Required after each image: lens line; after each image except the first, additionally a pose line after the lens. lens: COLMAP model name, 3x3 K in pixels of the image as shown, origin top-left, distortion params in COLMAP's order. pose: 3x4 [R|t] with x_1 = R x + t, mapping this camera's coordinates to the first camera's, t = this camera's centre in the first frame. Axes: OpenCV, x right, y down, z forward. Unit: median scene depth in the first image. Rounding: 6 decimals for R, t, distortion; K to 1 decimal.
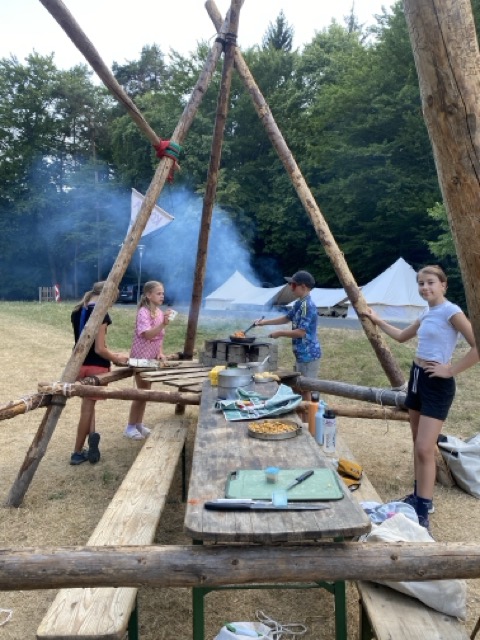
lens RADIAL K [[493.3, 0, 239.8], [0, 493.3, 325.2], [0, 0, 1]] dist [-0.000724, 0.002555]
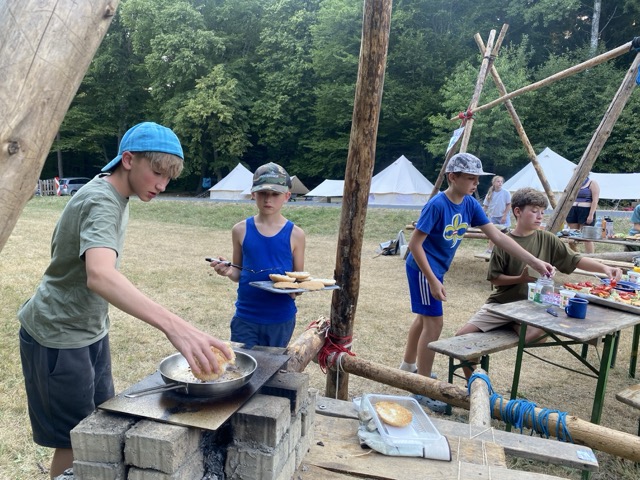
lens RADIAL K [[493.3, 0, 323.2], [0, 493.3, 243.5], [0, 0, 1]] dist [-0.000724, 0.002555]
pose [[0.952655, -0.040507, 0.301344, -0.202096], [0.022406, 0.997744, 0.063284, 0.001684], [-0.303227, -0.053536, 0.951413, -0.107241]]
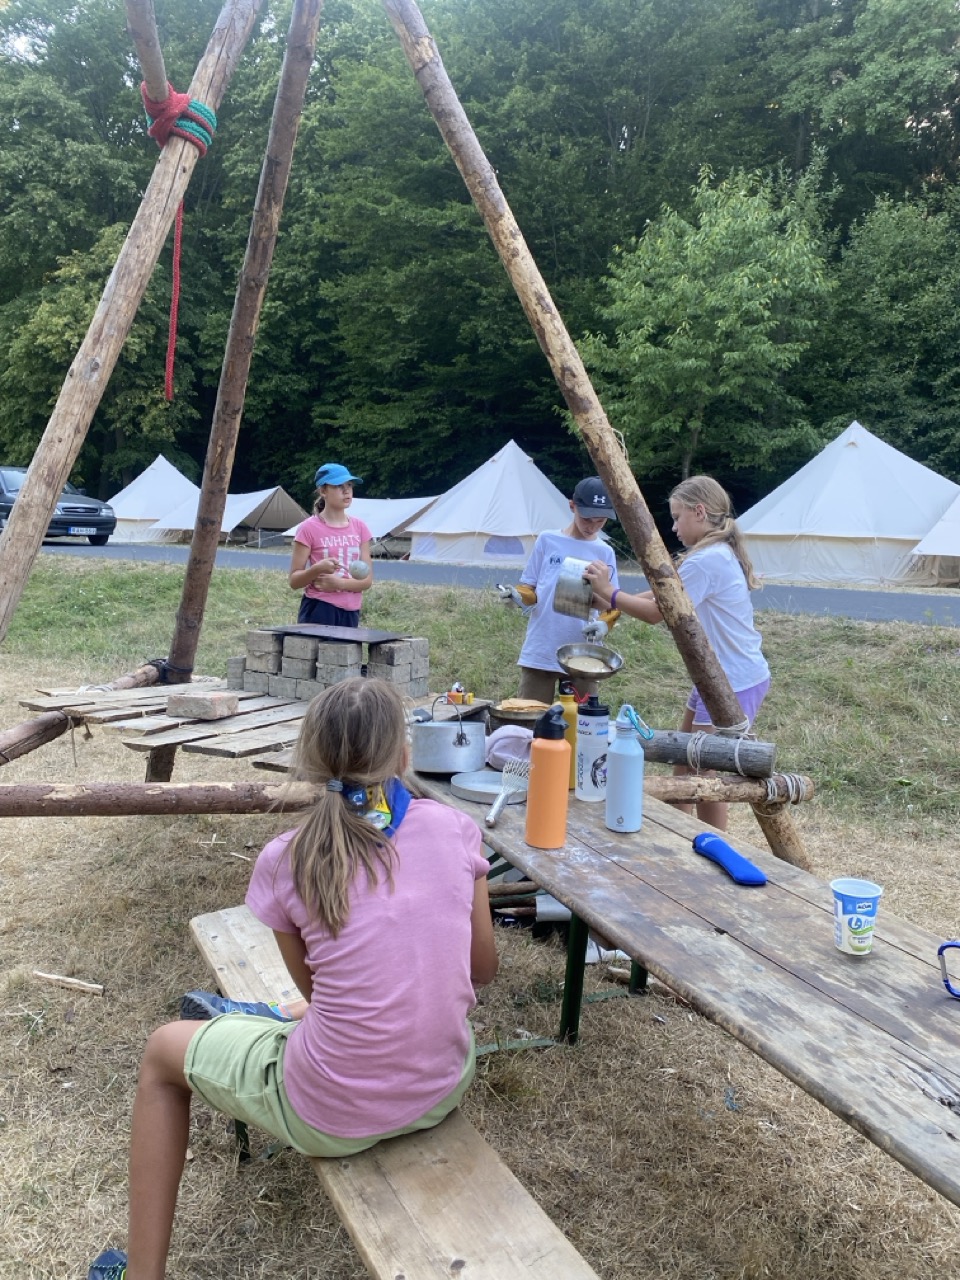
lens RADIAL K [[986.5, 0, 470.6], [0, 986.5, 646.0], [0, 0, 1]] dist [-0.000724, 0.002555]
pose [[0.948844, -0.029072, 0.314404, -0.031674], [0.005081, 0.997029, 0.076860, -0.003833], [-0.315704, -0.071330, 0.946173, 0.036681]]
